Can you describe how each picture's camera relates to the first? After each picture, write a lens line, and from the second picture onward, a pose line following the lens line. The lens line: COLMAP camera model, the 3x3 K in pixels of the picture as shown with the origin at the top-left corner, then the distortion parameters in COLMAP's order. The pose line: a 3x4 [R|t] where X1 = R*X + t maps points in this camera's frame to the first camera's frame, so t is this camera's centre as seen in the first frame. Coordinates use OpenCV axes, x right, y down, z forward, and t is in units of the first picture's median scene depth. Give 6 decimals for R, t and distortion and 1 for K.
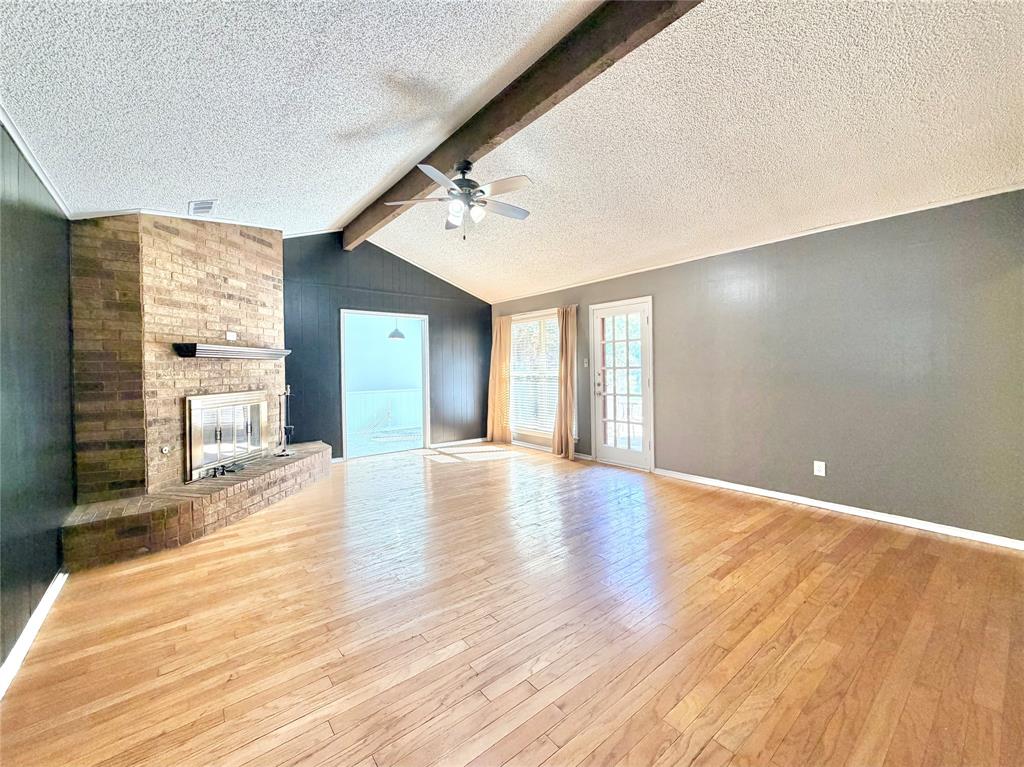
lens RADIAL K [[414.3, 0, 508.4], [0, 414.3, 372.8], [0, 0, 1]] dist [-0.001214, -0.000337]
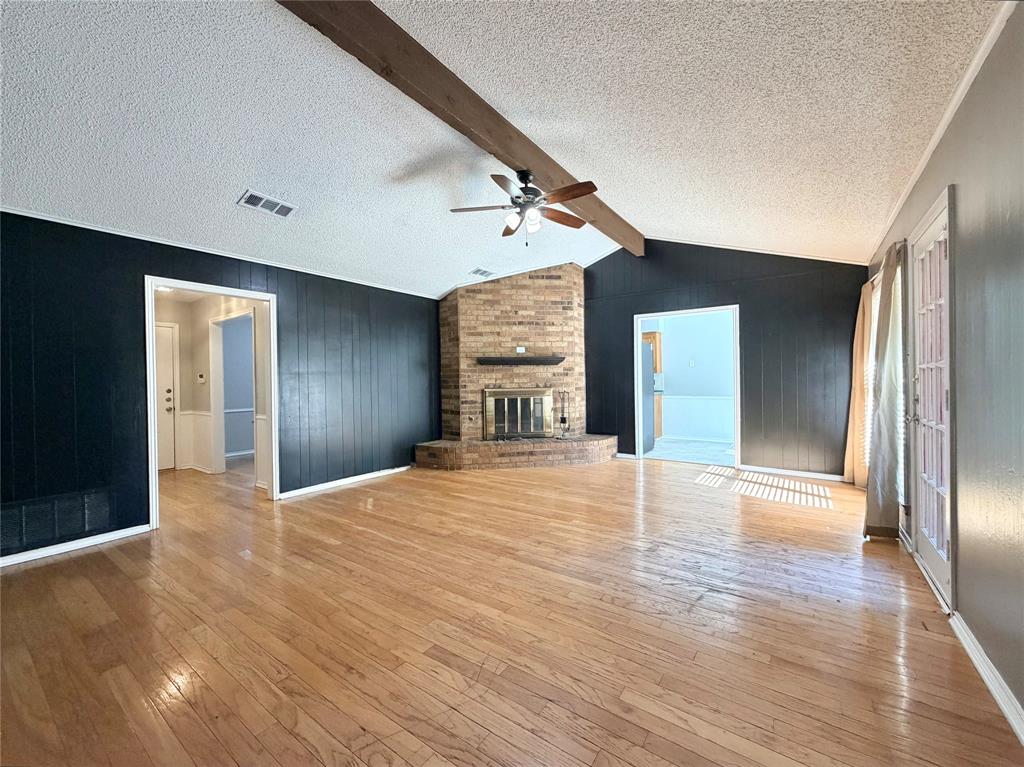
lens RADIAL K [[414.3, 0, 505.9], [0, 414.3, 383.7], [0, 0, 1]] dist [-0.001214, -0.000337]
pose [[0.266809, 0.019038, -0.963561, 0.893877], [-0.003409, 0.999817, 0.018810, 0.004796], [0.963744, -0.001734, 0.266825, 0.674960]]
